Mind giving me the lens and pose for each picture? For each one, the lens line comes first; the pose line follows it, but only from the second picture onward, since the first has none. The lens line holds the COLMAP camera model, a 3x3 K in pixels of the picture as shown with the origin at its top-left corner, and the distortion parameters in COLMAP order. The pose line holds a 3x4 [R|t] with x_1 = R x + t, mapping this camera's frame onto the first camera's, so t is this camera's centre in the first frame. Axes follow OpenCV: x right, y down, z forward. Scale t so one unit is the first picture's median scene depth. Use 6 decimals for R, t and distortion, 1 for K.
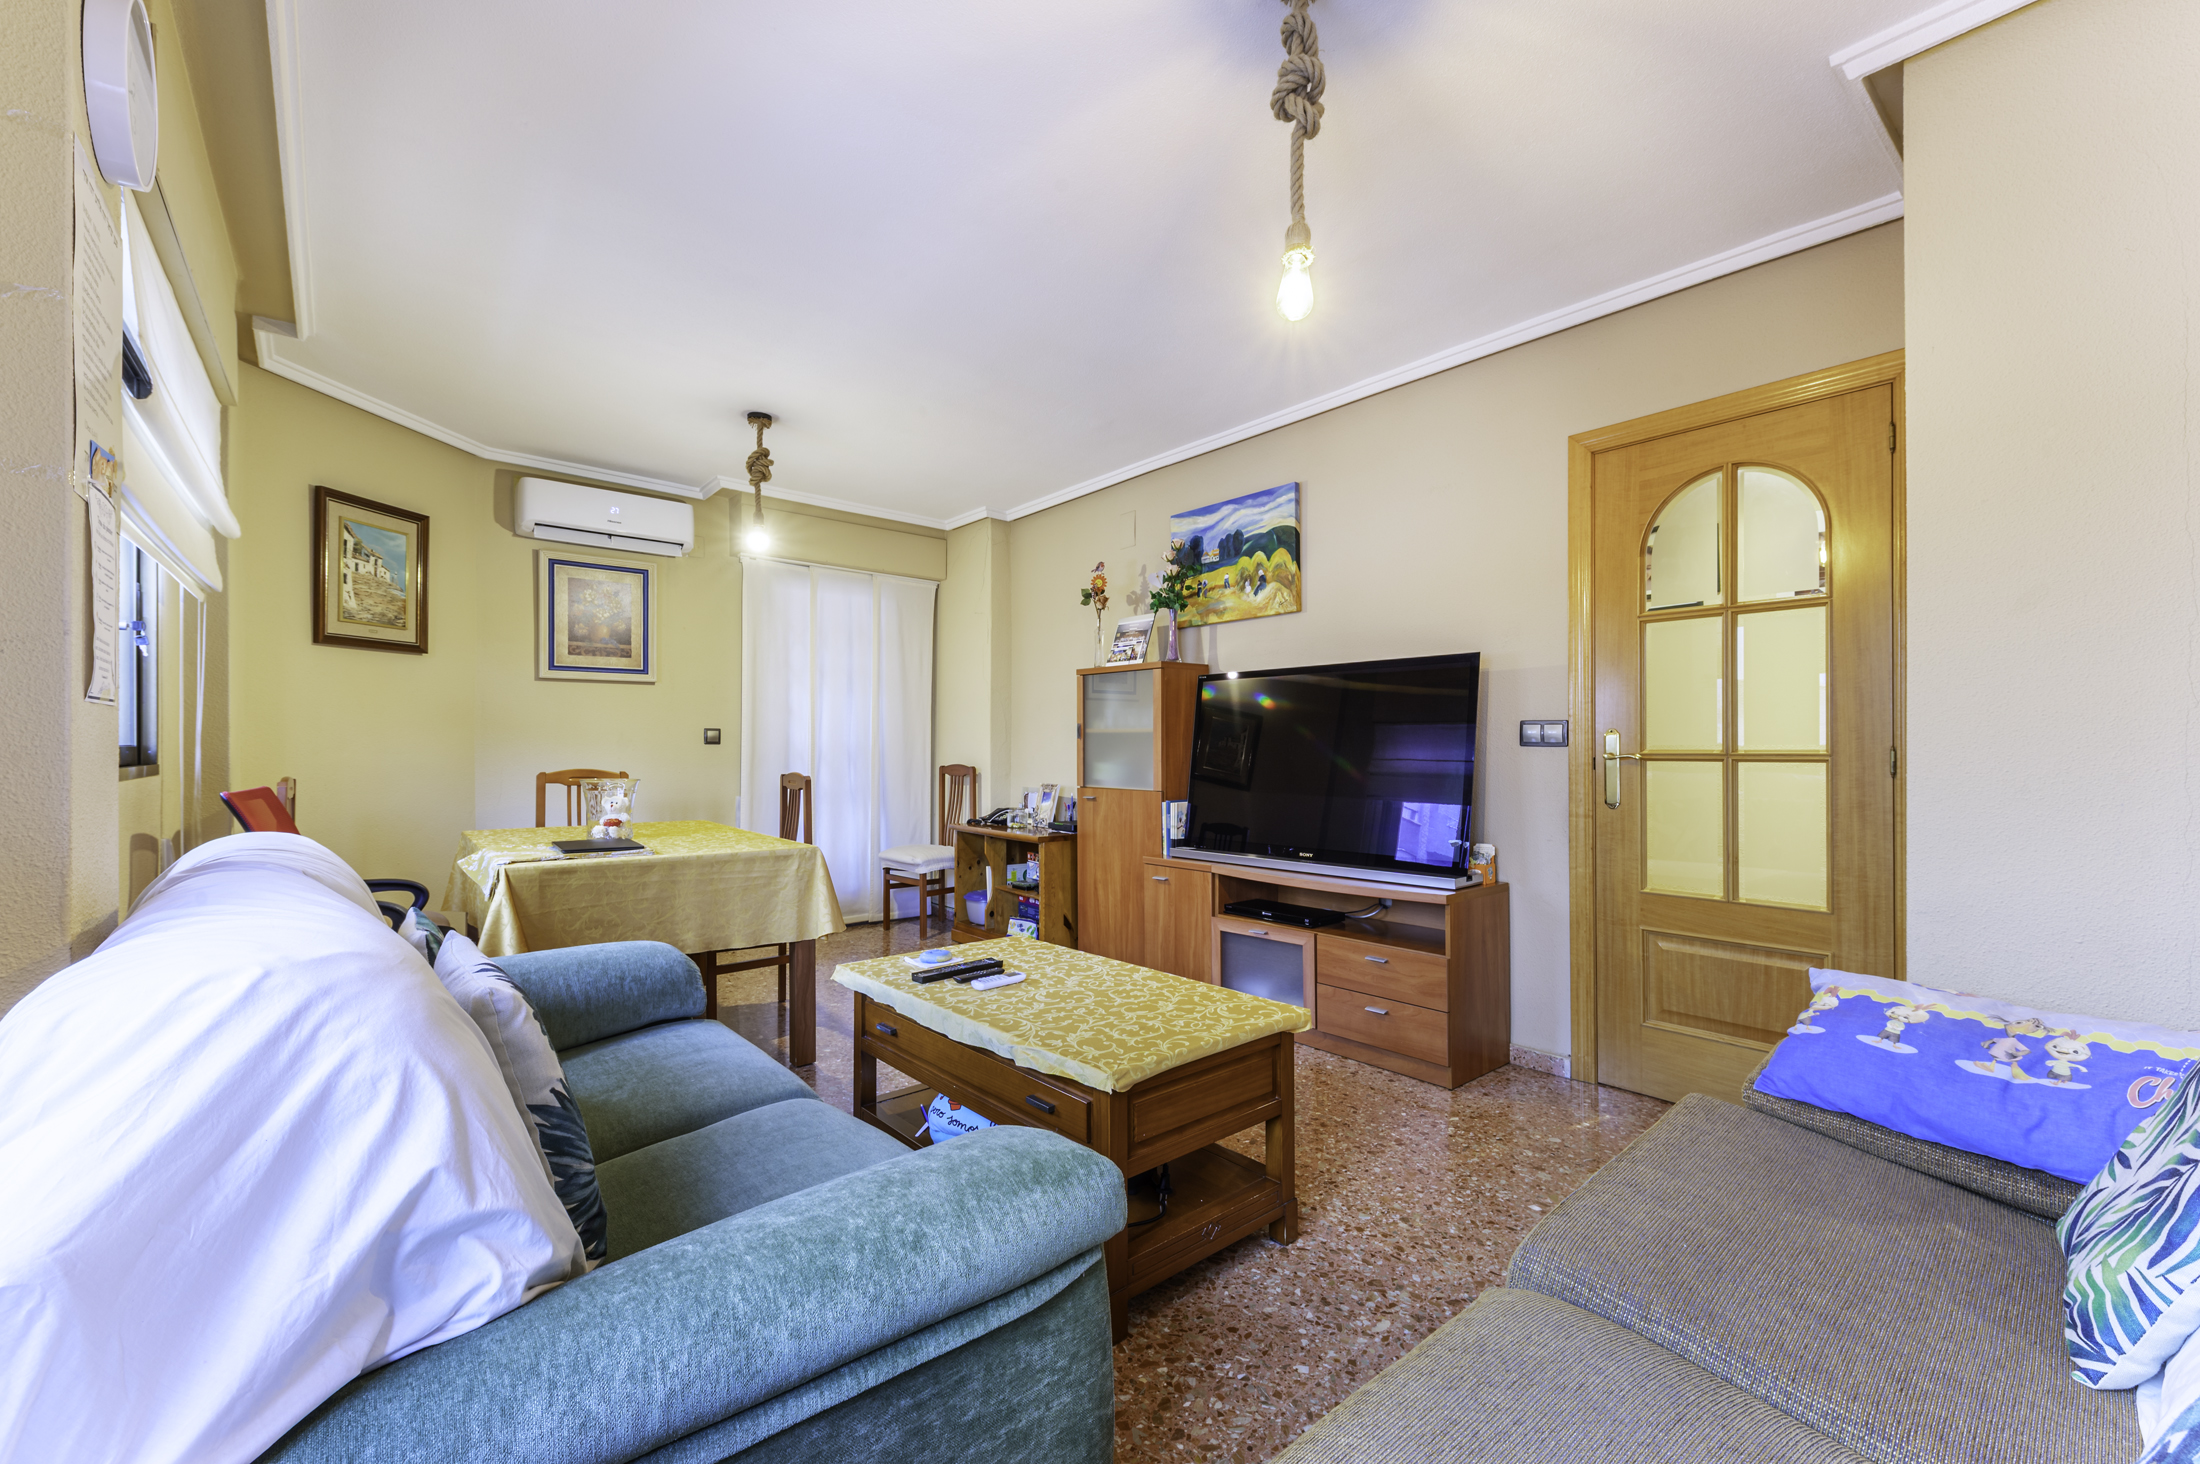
lens RADIAL K [[912.0, 0, 1100.0], [0, 912.0, 732.0], [0, 0, 1]] dist [0.000204, 0.000006]
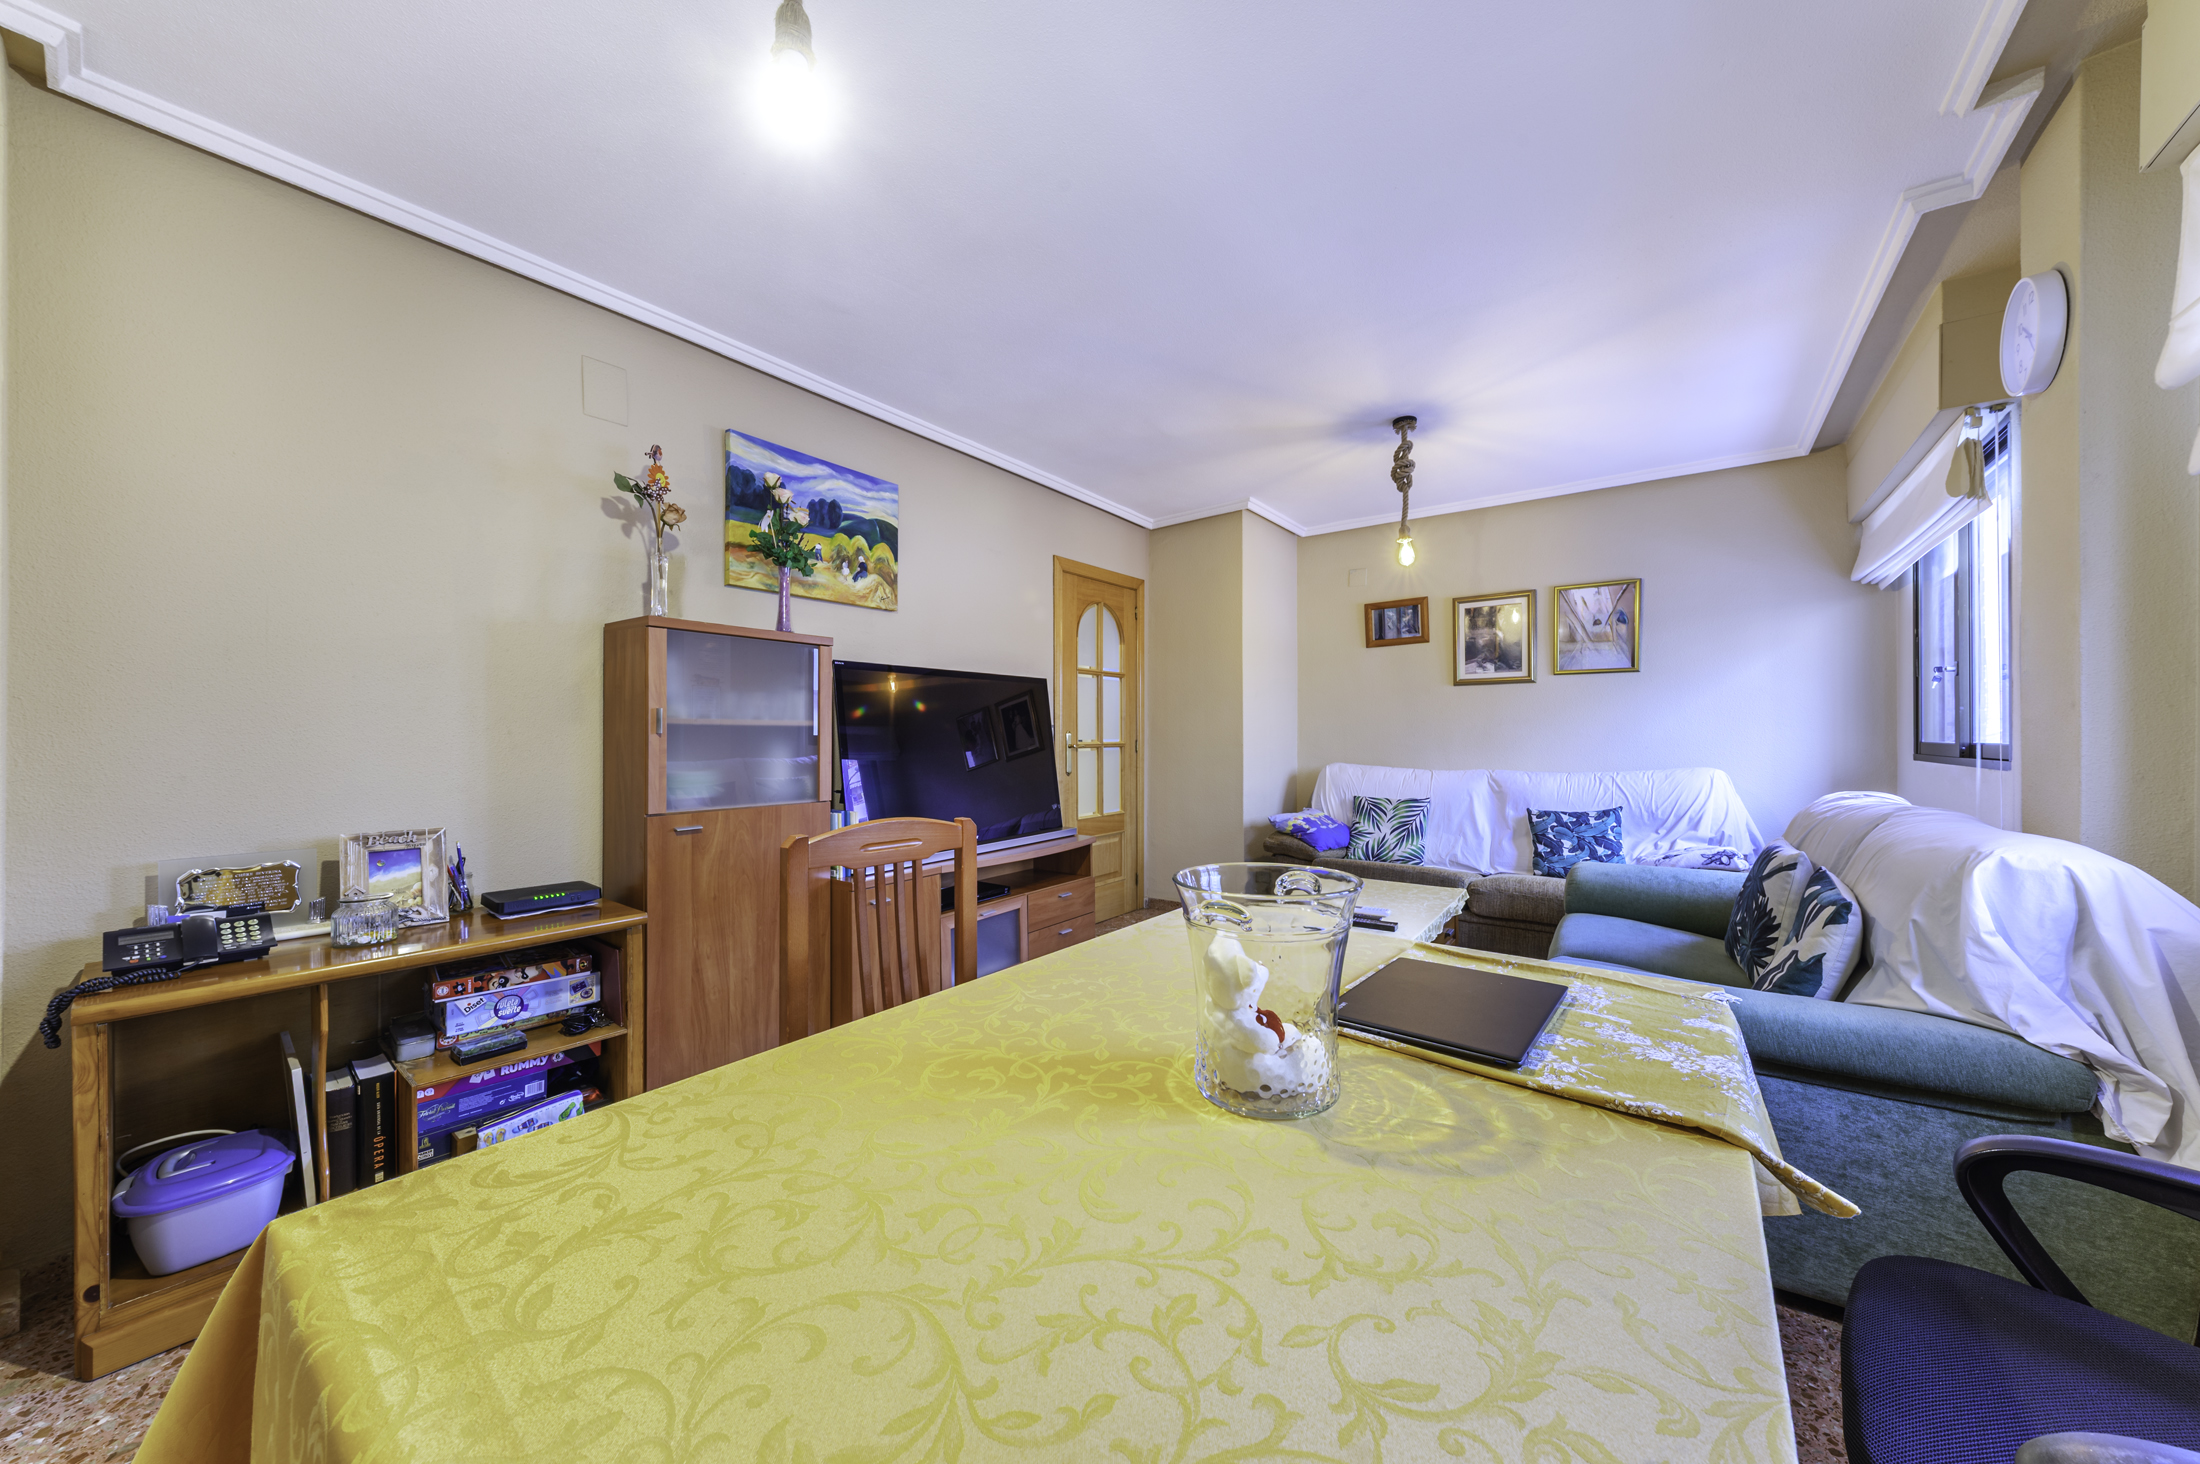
lens RADIAL K [[715.6, 0, 1100.0], [0, 715.6, 732.0], [0, 0, 1]] dist [-0.000073, -0.000010]
pose [[-0.201904, 0.006003, 0.979387, -0.596057], [-0.011264, 0.999901, -0.008450, 0.007431], [-0.979341, -0.012738, -0.201816, 0.904159]]
